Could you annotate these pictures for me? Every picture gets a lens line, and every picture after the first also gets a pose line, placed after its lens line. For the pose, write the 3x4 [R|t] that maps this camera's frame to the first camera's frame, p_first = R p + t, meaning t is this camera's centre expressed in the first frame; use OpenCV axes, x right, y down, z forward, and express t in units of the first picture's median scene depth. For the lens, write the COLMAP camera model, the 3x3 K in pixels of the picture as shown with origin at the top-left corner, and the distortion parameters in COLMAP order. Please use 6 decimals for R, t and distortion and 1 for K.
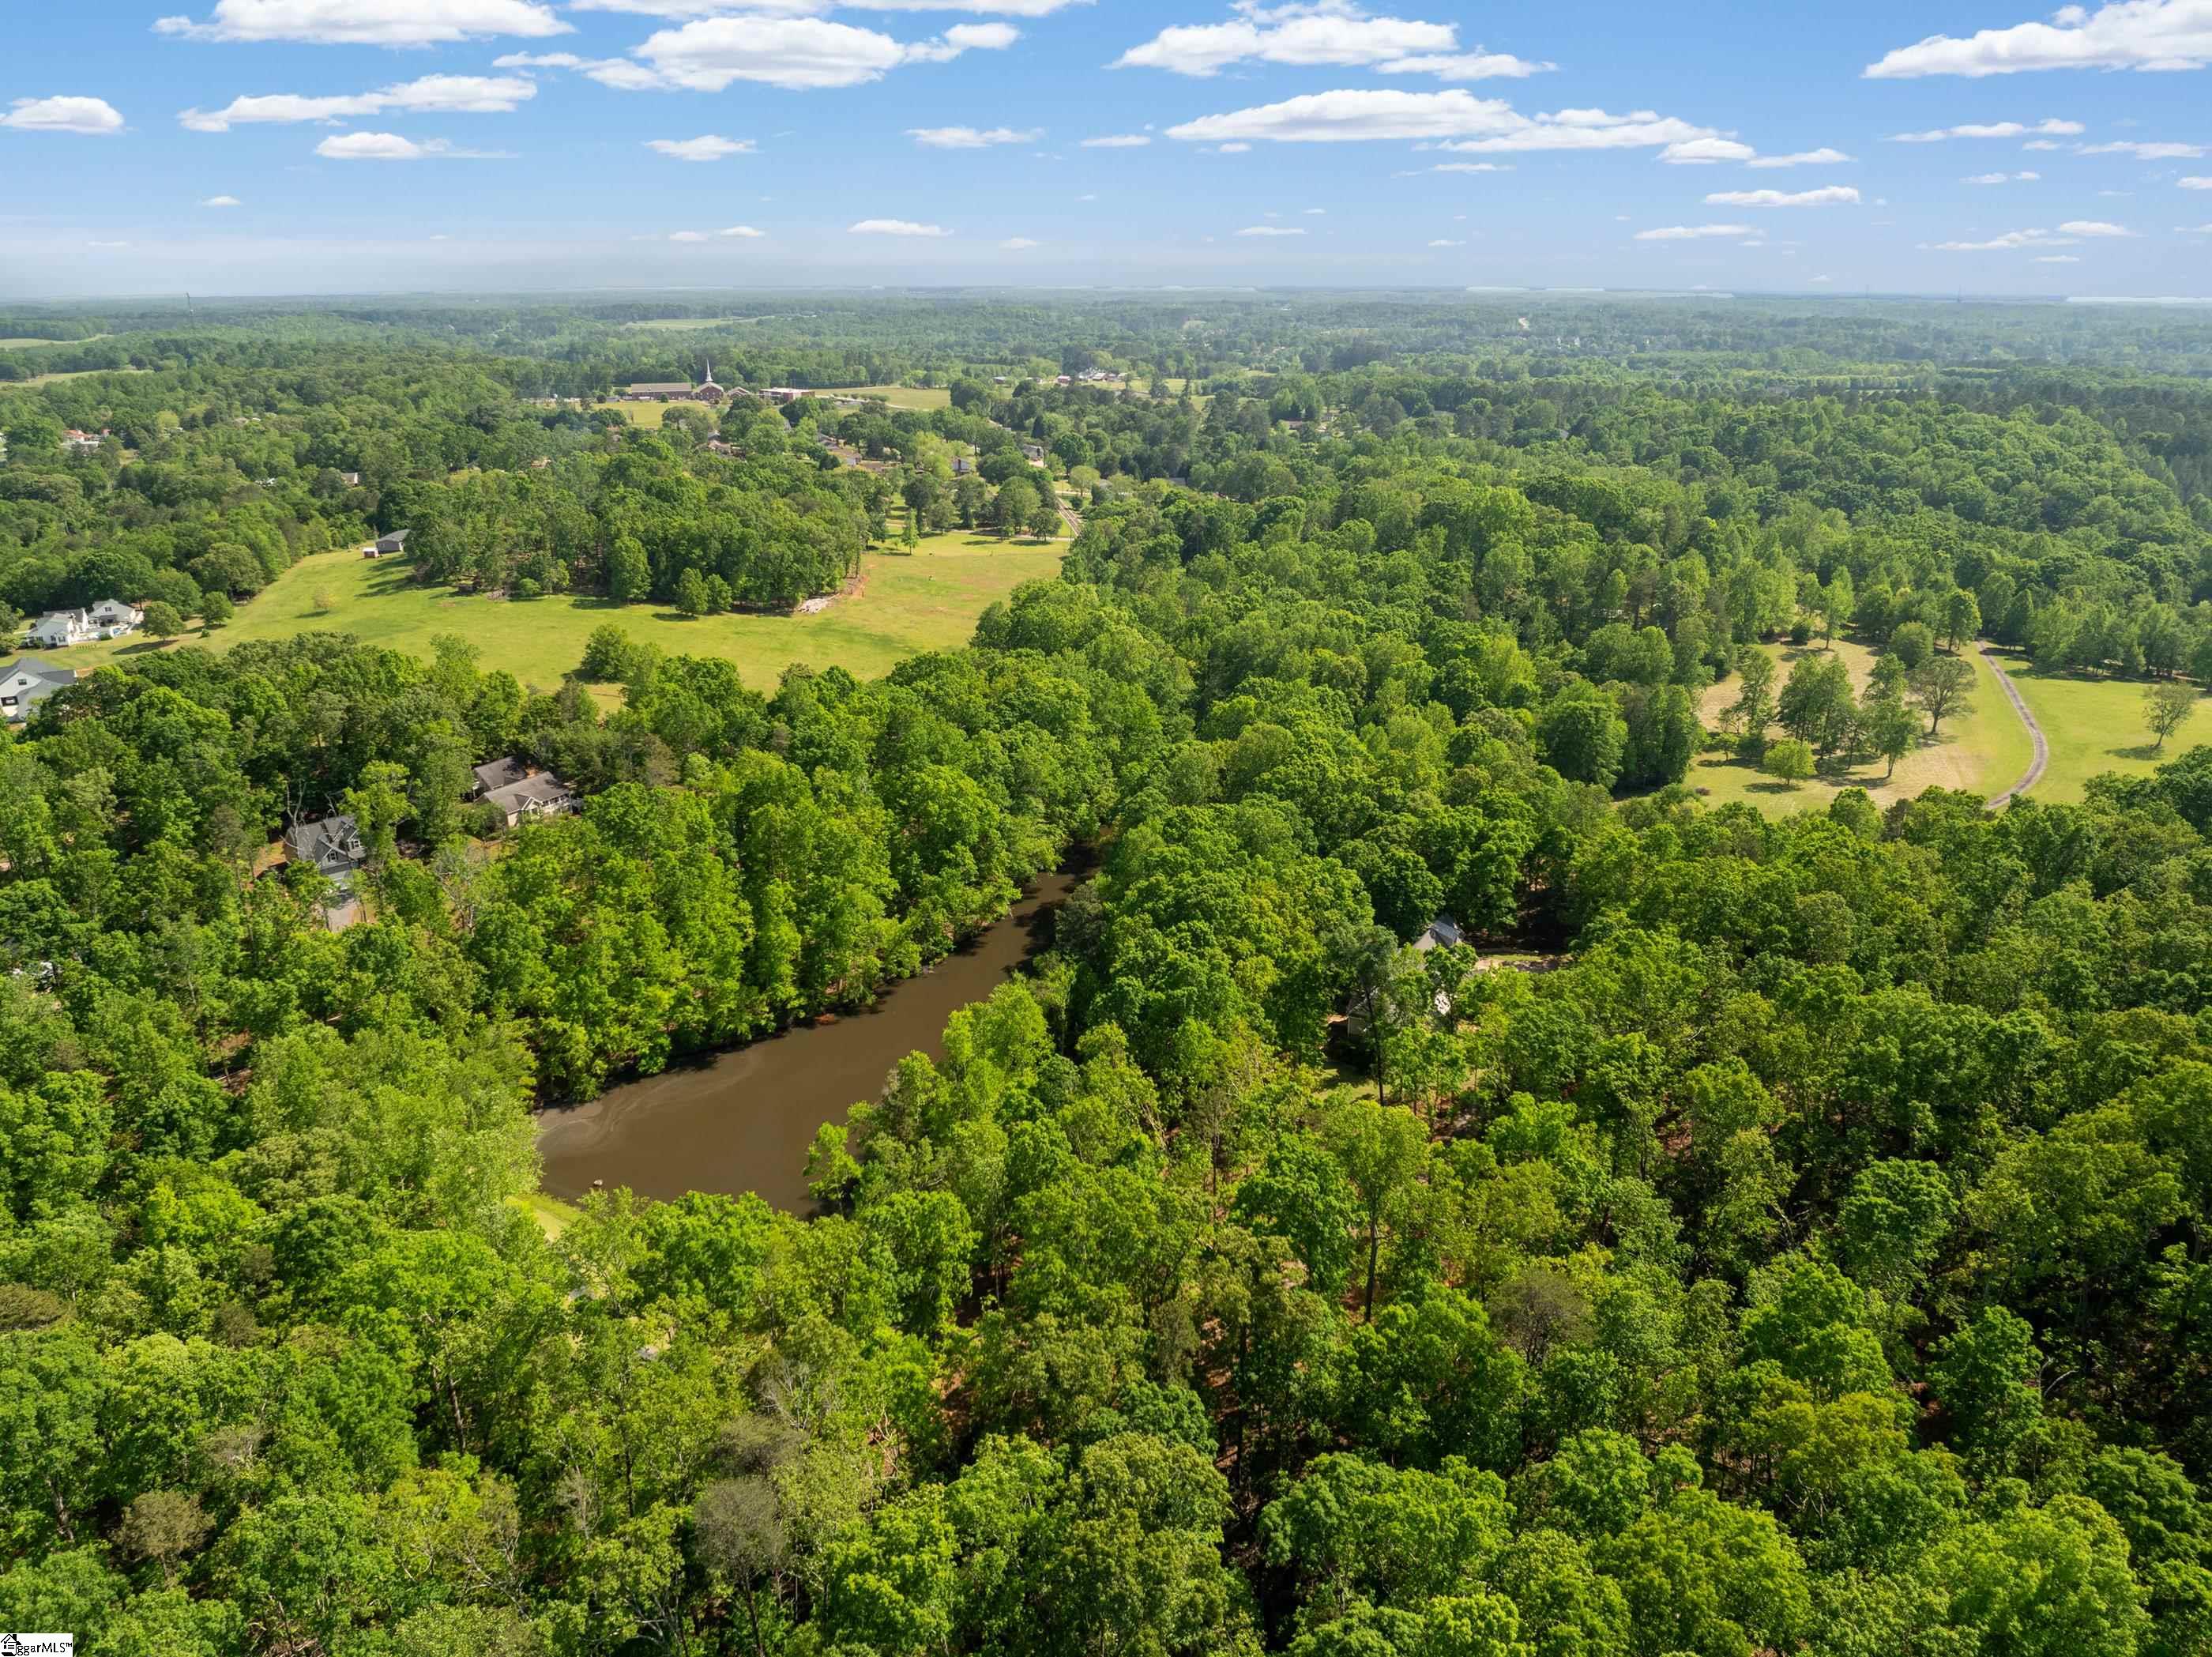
lens RADIAL K [[1515.4, 0, 1106.0], [0, 1515.4, 828.5], [0, 0, 1]] dist [-0.018490, -0.029438]
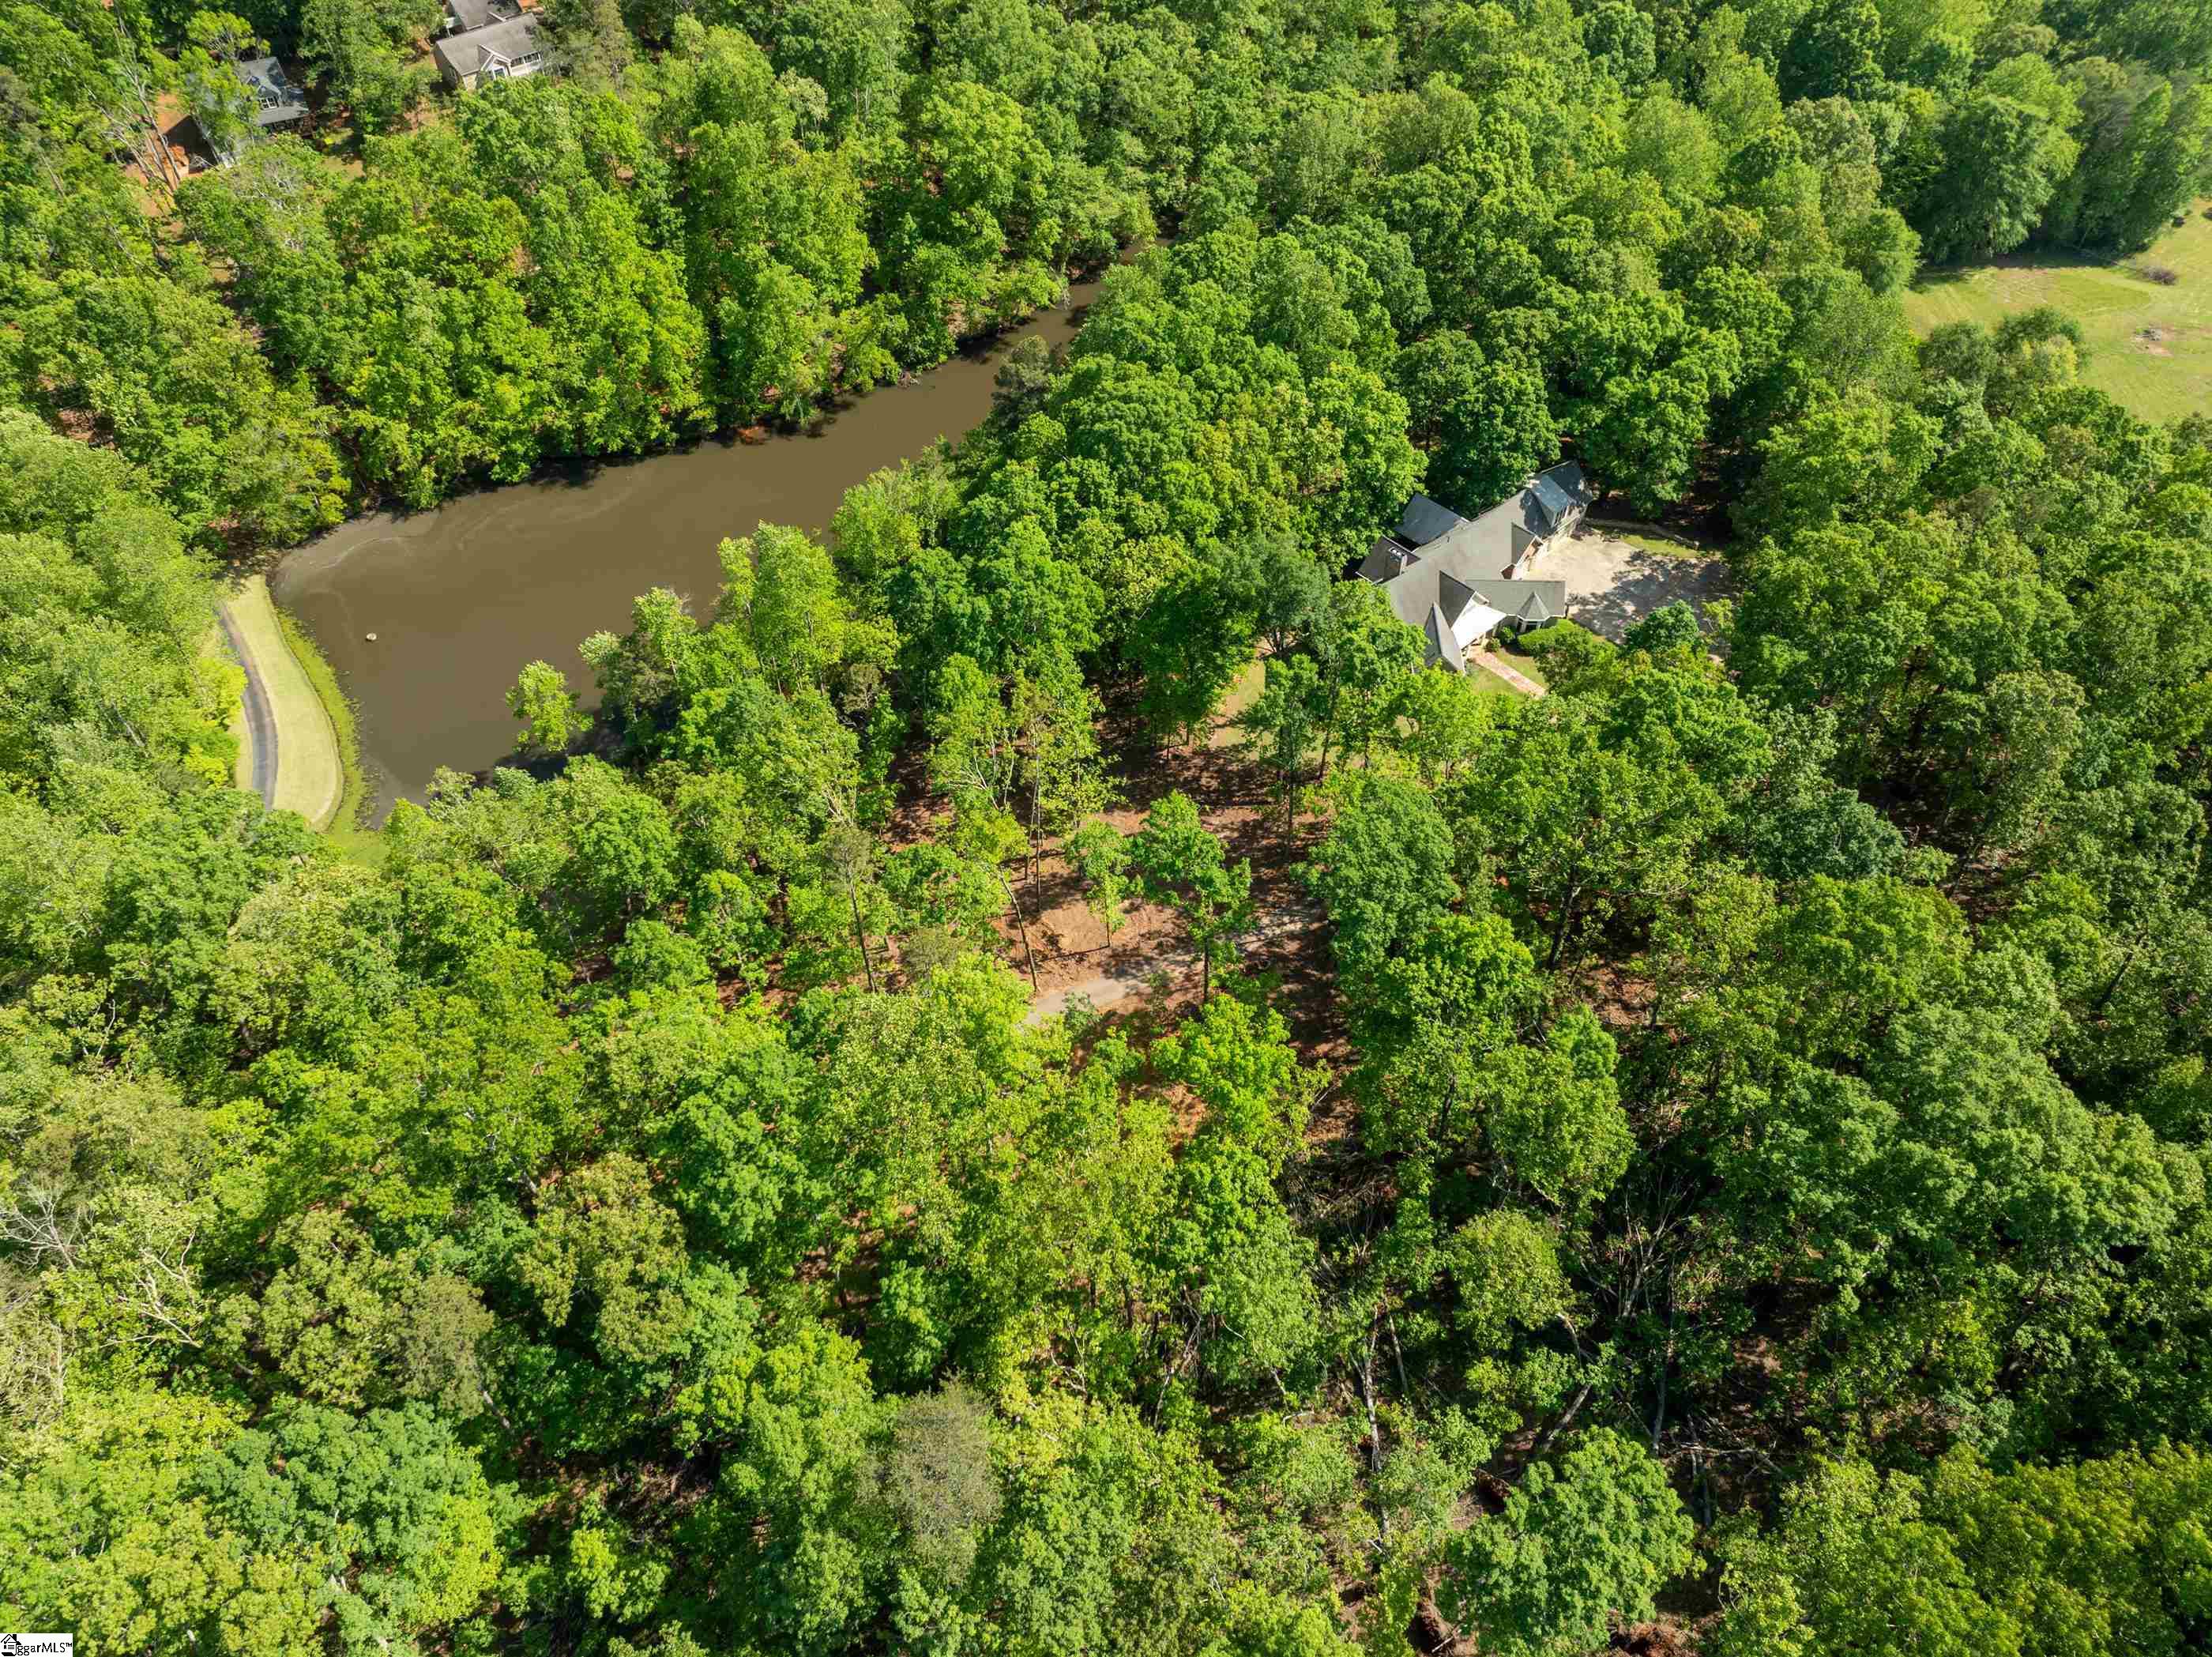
lens RADIAL K [[1526.8, 0, 1114.2], [0, 1526.8, 815.6], [0, 0, 1]] dist [-0.050715, 0.024541]
pose [[0.947853, 0.244558, -0.204370, 0.183375], [-0.114841, 0.860245, 0.496780, -0.105785], [0.297299, -0.447404, 0.843471, 0.265700]]
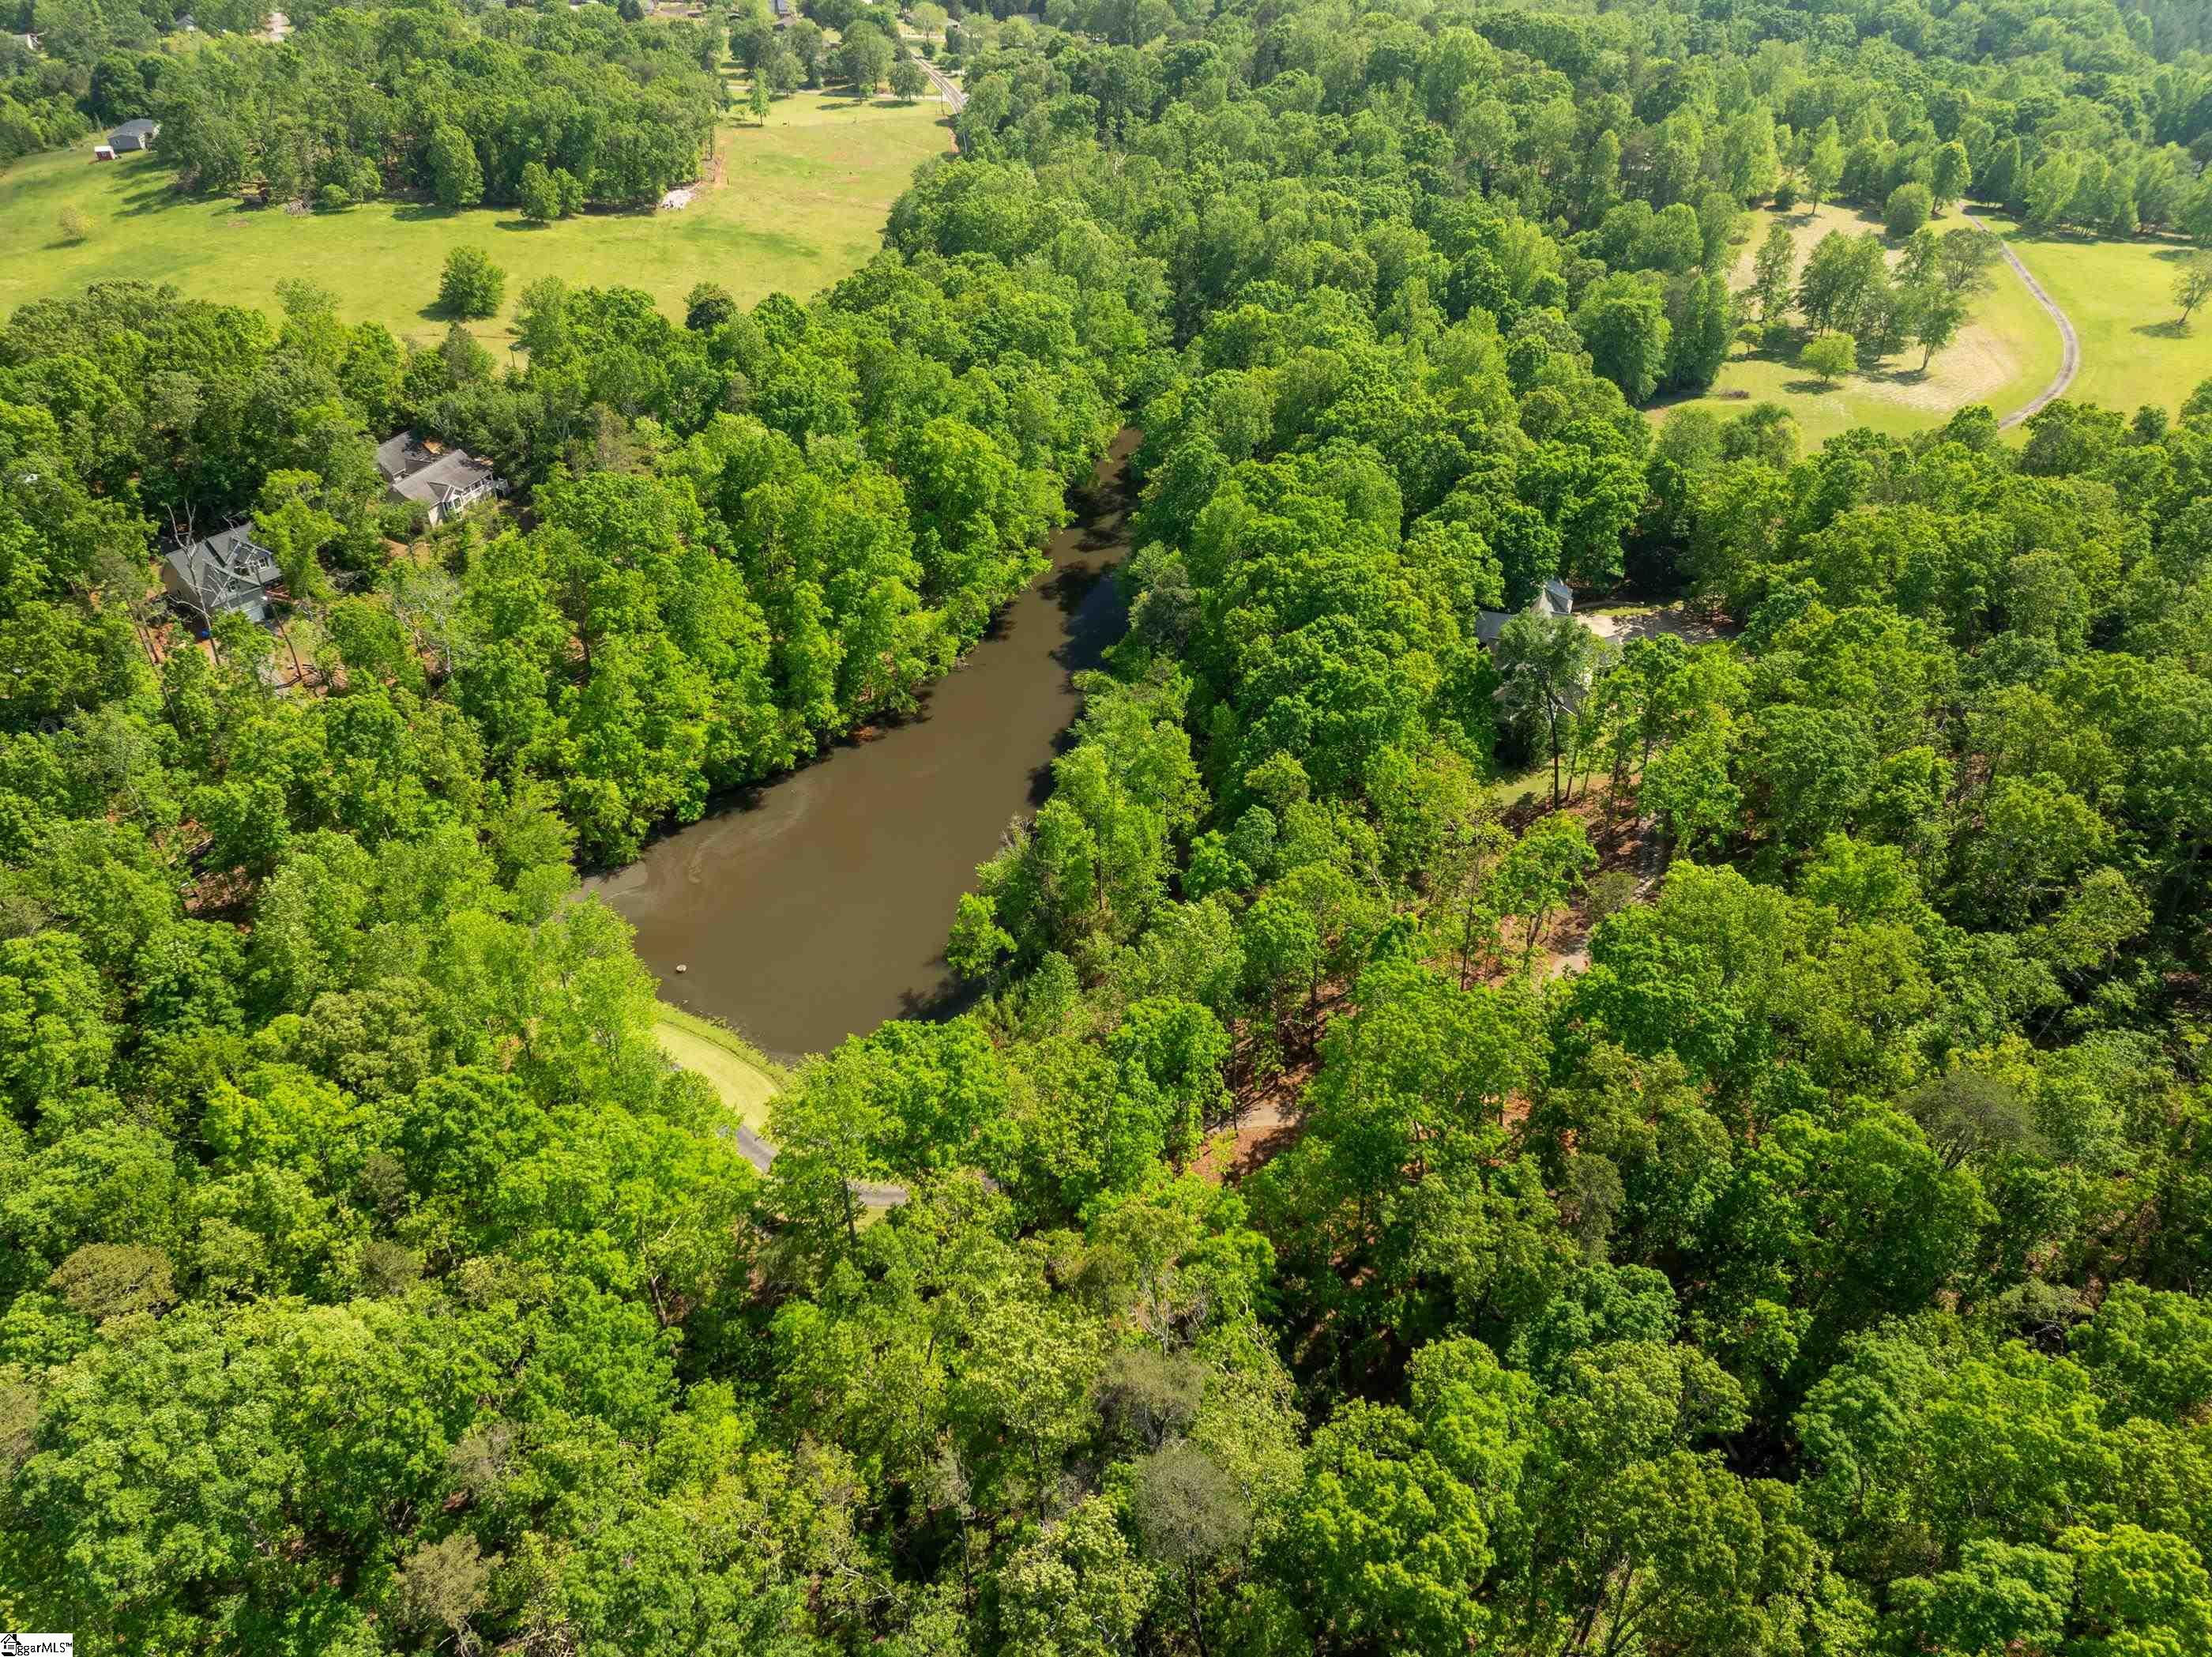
lens RADIAL K [[1526.8, 0, 1114.2], [0, 1526.8, 815.6], [0, 0, 1]] dist [-0.050715, 0.024541]
pose [[0.989787, -0.084598, 0.114741, -0.132735], [0.050979, 0.961706, 0.269299, -0.052272], [-0.133130, -0.260699, 0.956197, 0.112273]]
